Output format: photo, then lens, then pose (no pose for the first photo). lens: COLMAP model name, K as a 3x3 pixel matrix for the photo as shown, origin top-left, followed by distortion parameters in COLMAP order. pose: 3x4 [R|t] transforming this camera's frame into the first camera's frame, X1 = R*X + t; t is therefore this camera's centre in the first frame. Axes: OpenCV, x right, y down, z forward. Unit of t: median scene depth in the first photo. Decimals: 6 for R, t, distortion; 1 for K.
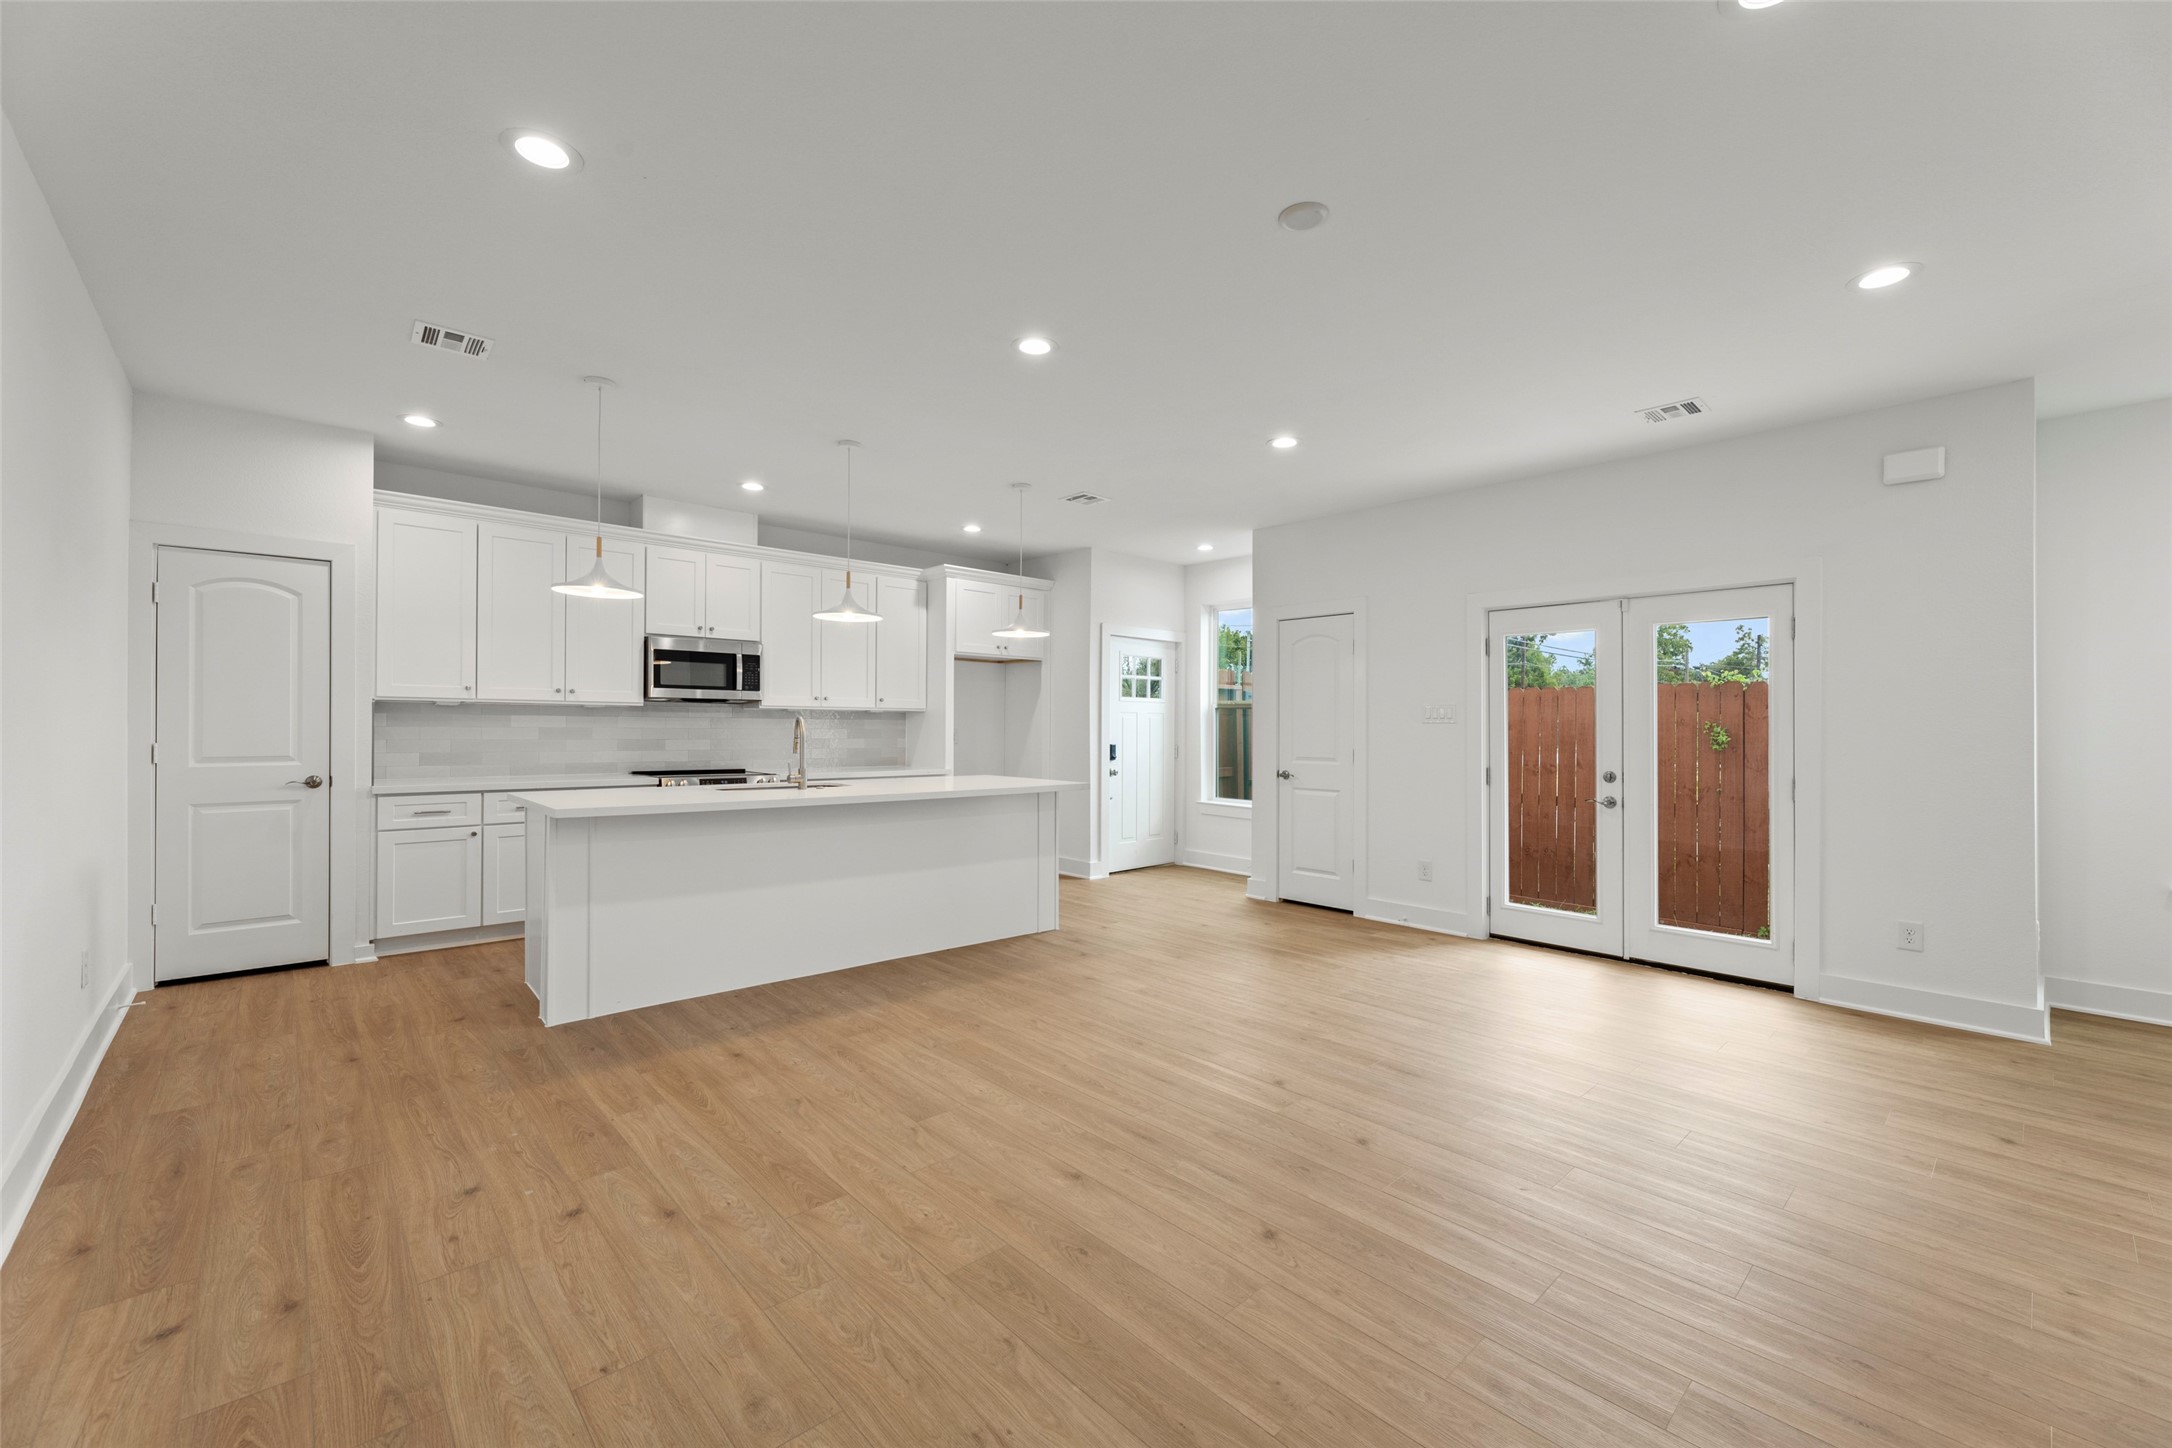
lens RADIAL K [[870.6, 0, 1100.0], [0, 870.6, 730.0], [0, 0, 1]] dist [0.003209, -0.000701]
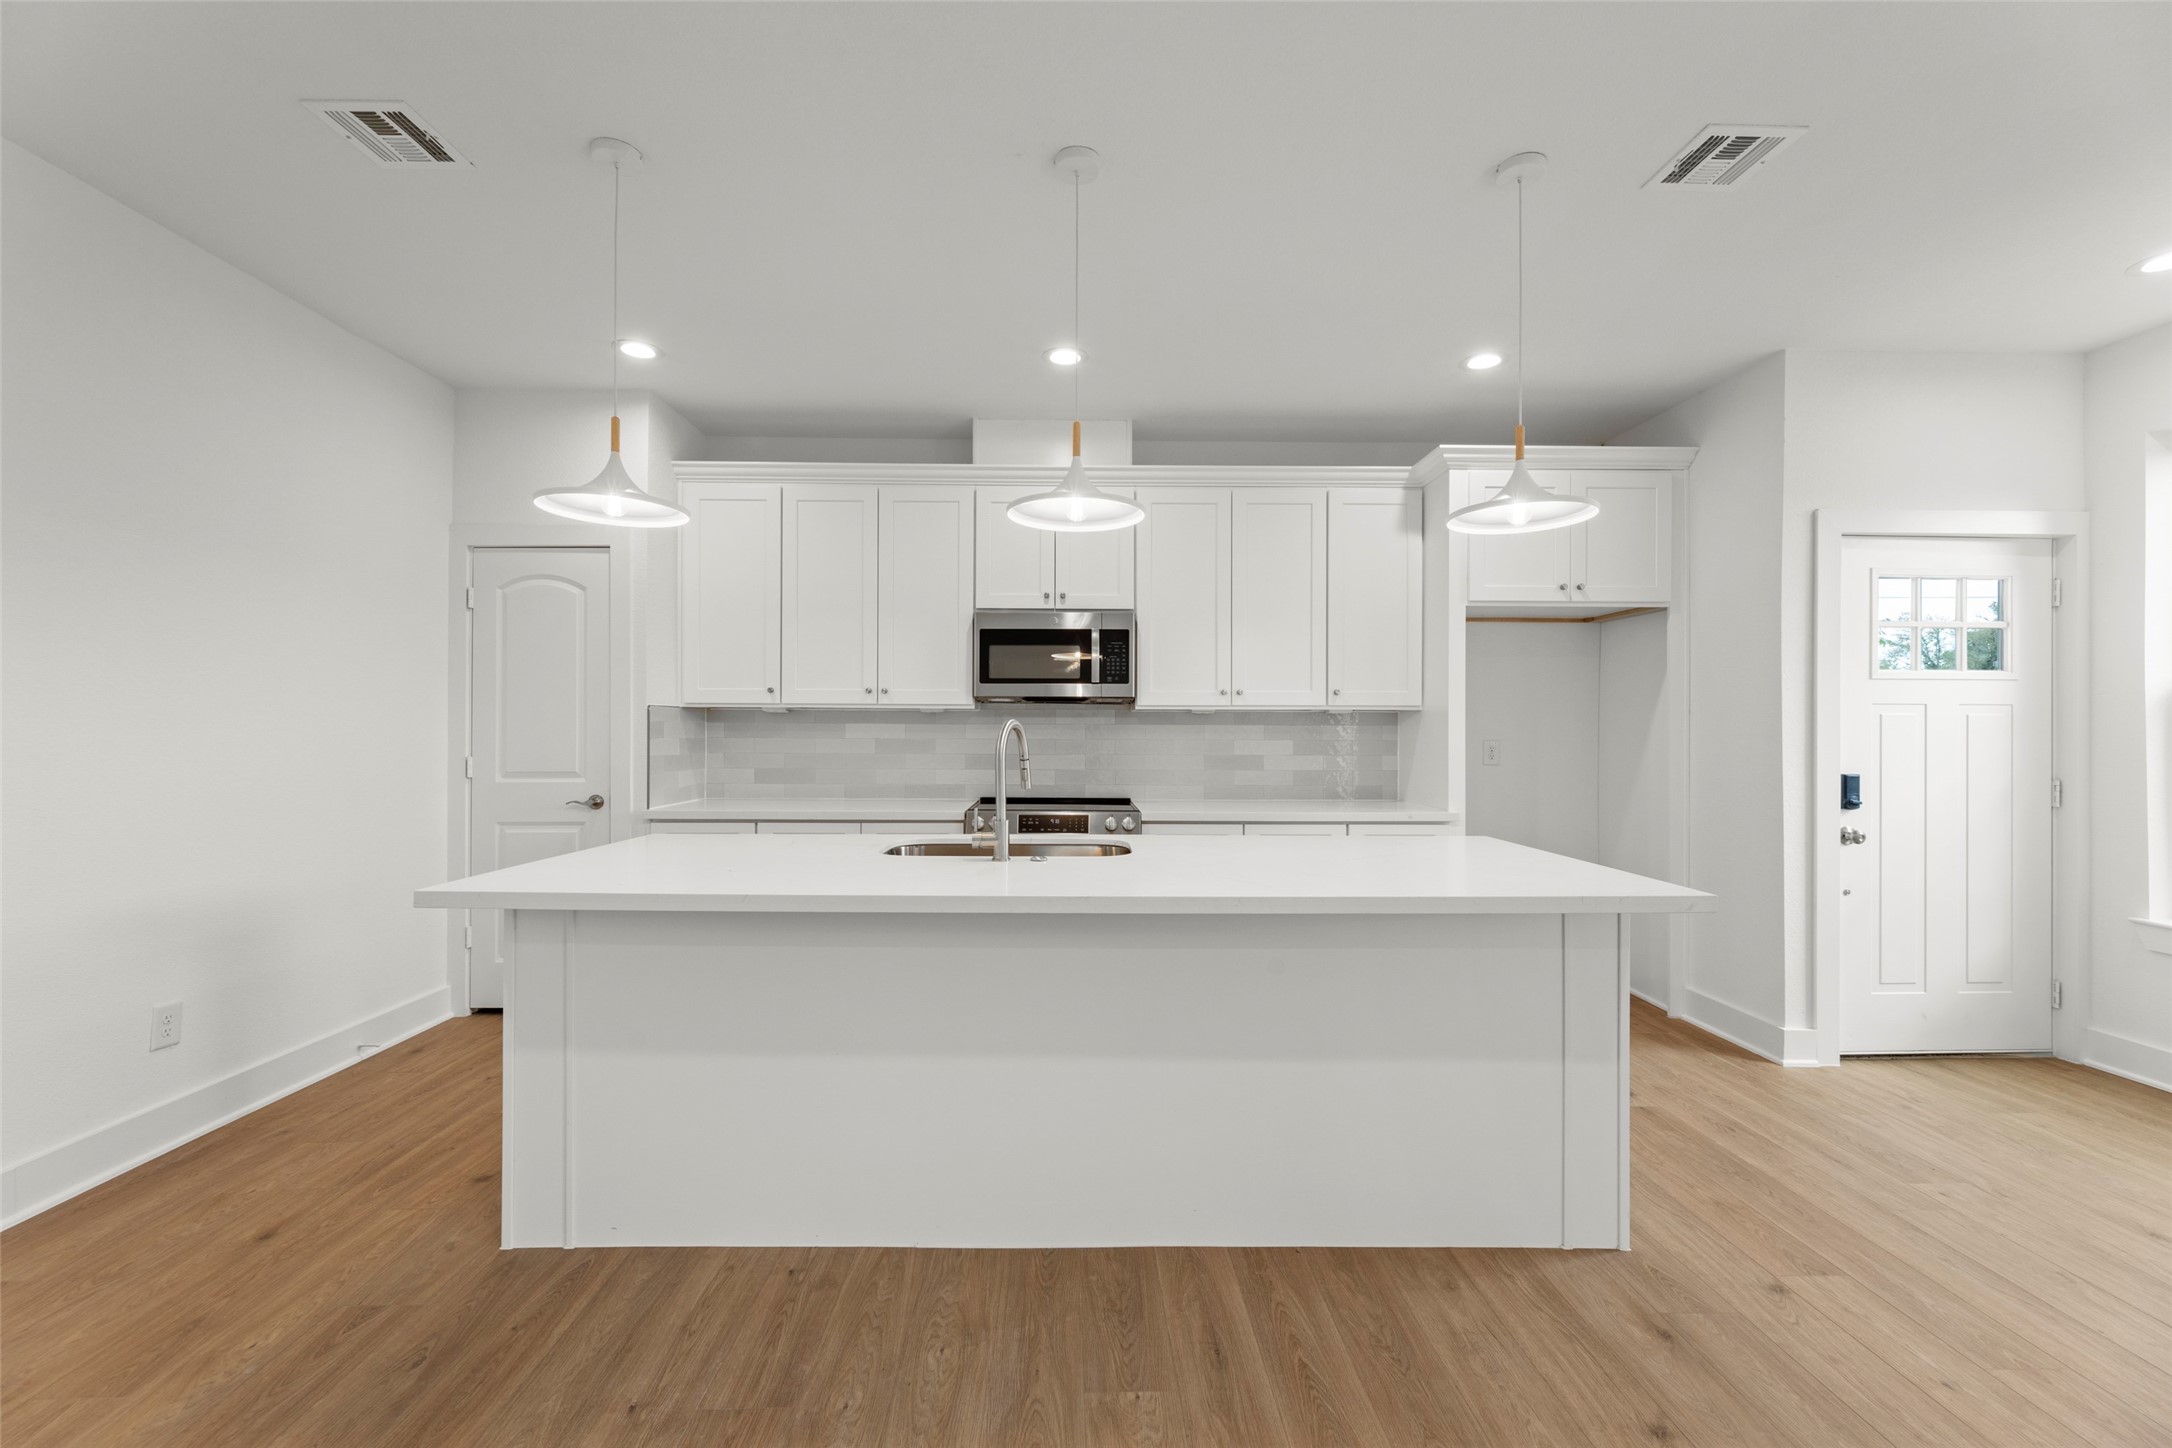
lens RADIAL K [[870.6, 0, 1091.4], [0, 870.6, 734.5], [0, 0, 1]] dist [0.003209, -0.000701]
pose [[0.739026, -0.003201, -0.673670, 0.035390], [0.000141, 0.999989, -0.004597, -0.002689], [0.673677, 0.003302, 0.739018, 0.488500]]
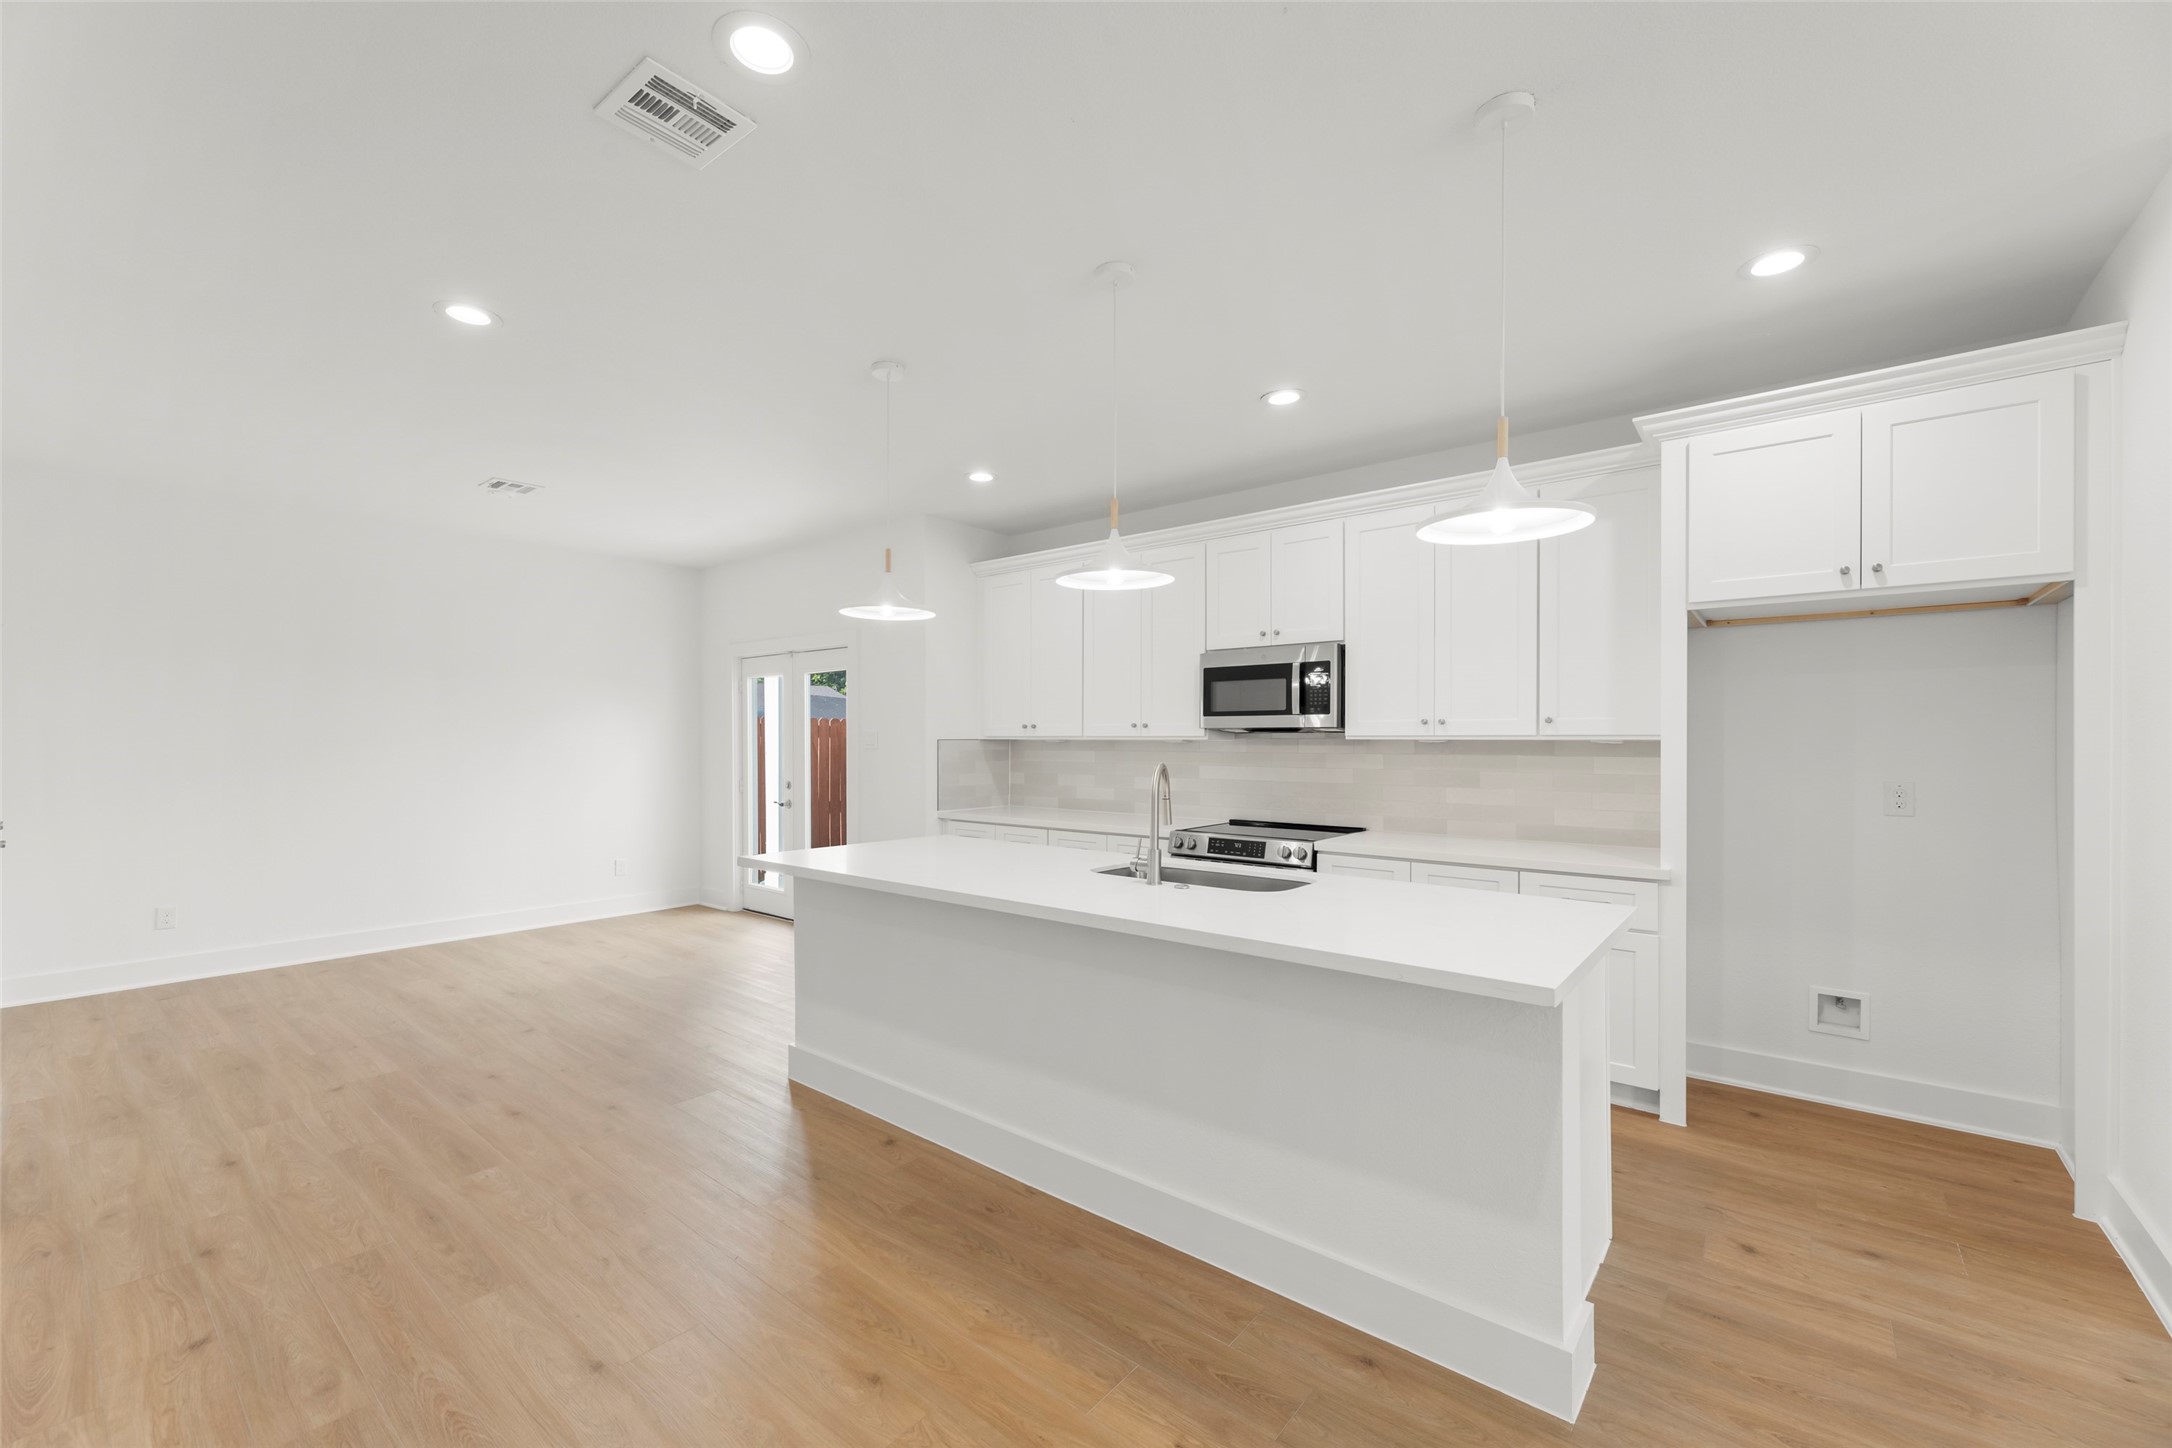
lens RADIAL K [[870.6, 0, 1080.4], [0, 870.6, 743.5], [0, 0, 1]] dist [0.003209, -0.000701]
pose [[0.133744, -0.013007, -0.990931, 0.248187], [-0.014287, 0.999785, -0.015052, -0.009038], [0.990913, 0.016170, 0.133529, 0.718853]]
